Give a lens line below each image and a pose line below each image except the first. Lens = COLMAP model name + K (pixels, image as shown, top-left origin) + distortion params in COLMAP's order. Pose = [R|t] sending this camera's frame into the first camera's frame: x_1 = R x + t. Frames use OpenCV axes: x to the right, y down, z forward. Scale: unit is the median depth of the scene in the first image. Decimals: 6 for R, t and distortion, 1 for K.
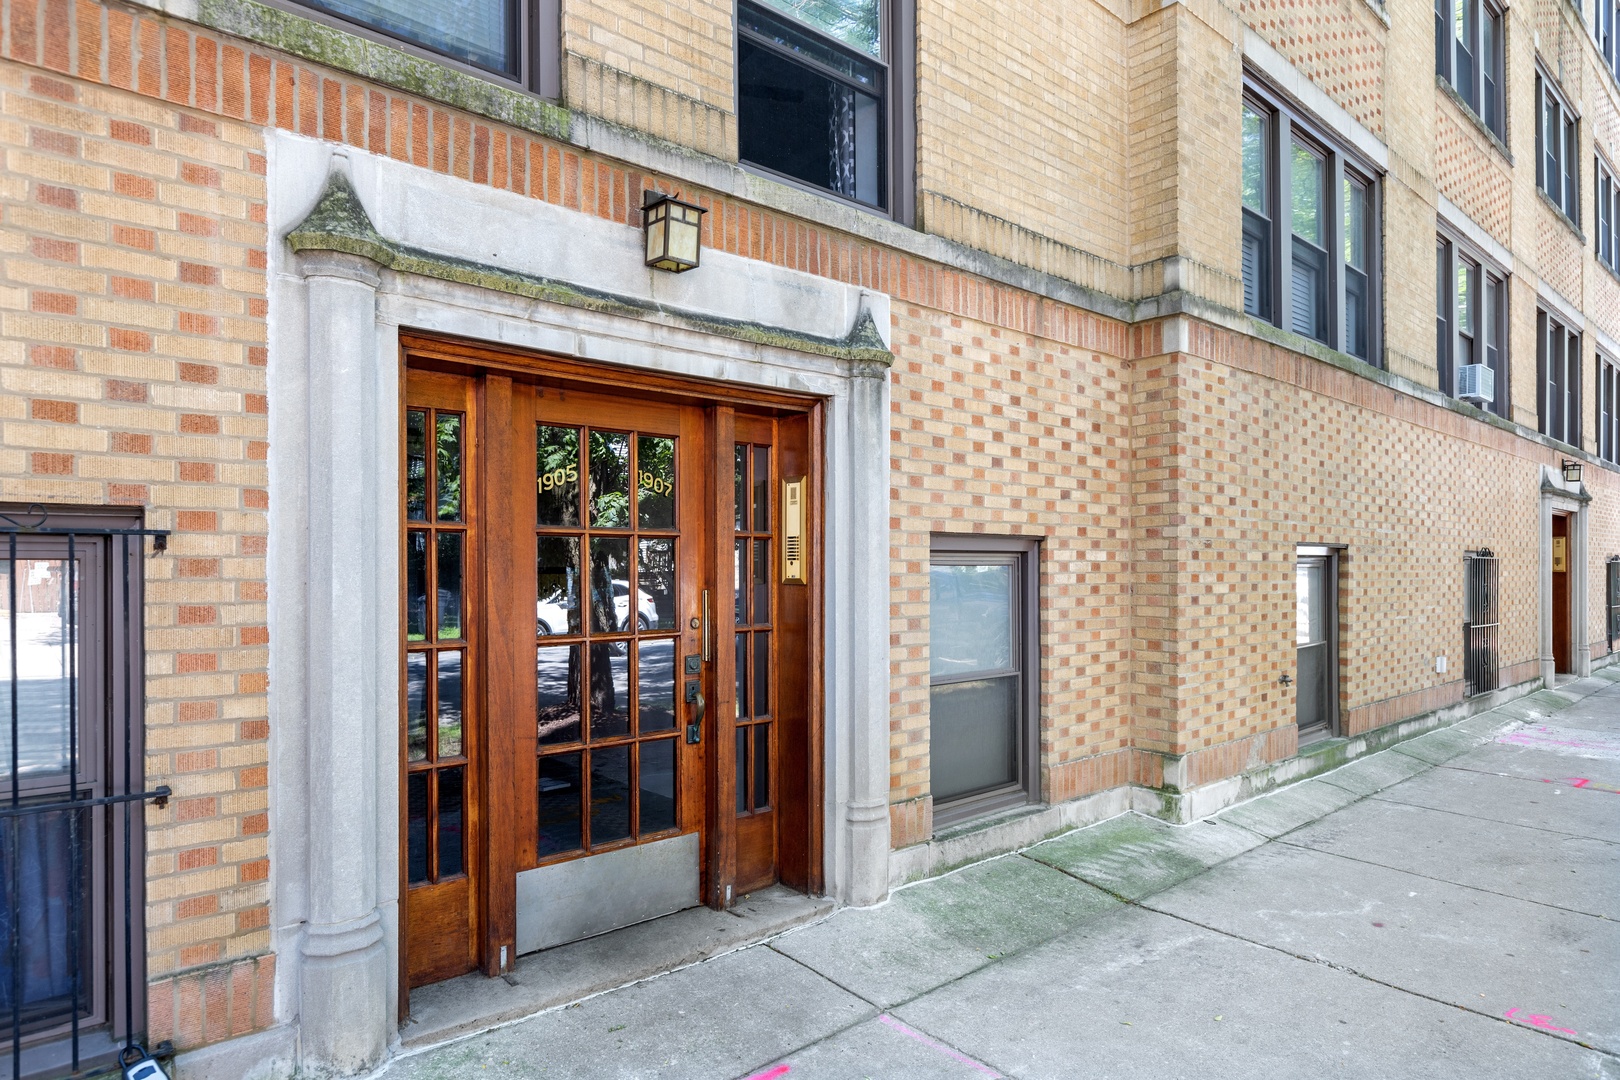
lens RADIAL K [[907.0, 0, 805.3], [0, 907.0, 550.8], [0, 0, 1]] dist [-0.006965, 0.002058]
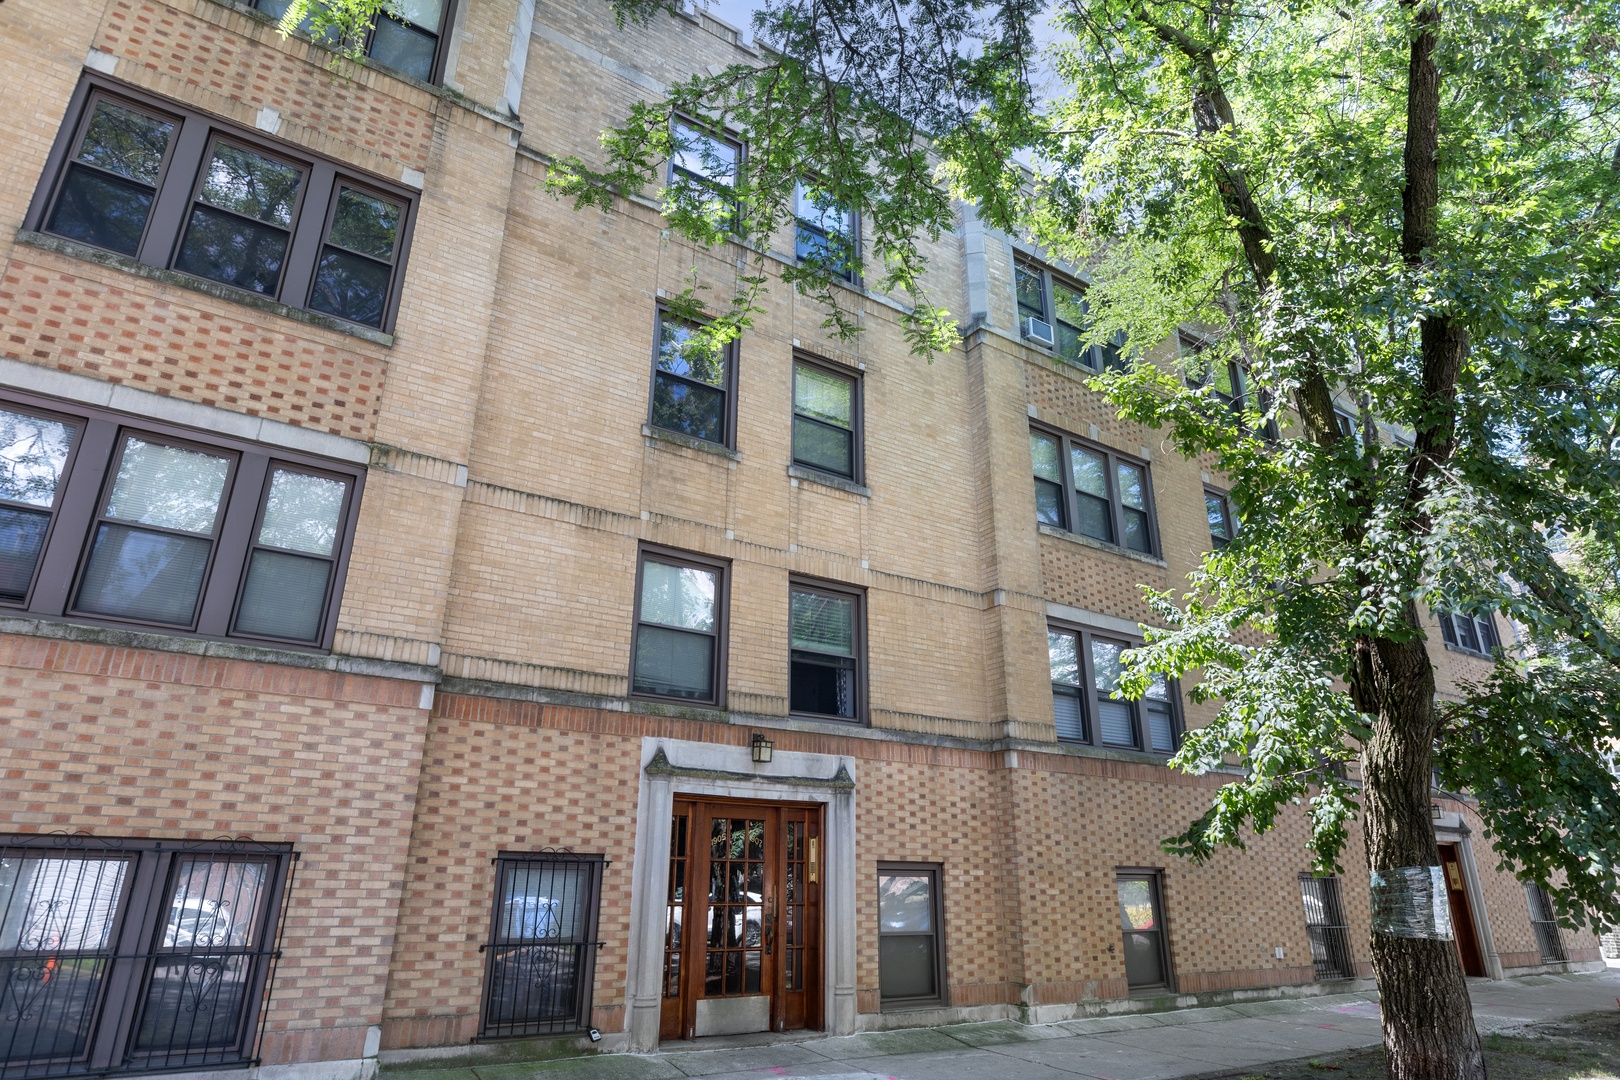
lens RADIAL K [[907.0, 0, 813.1], [0, 907.0, 542.6], [0, 0, 1]] dist [-0.006965, 0.002058]
pose [[0.990560, -0.038709, -0.131504, 0.310358], [-0.007936, 0.941502, -0.336913, -0.004436], [0.136853, 0.334776, 0.932307, -1.397246]]
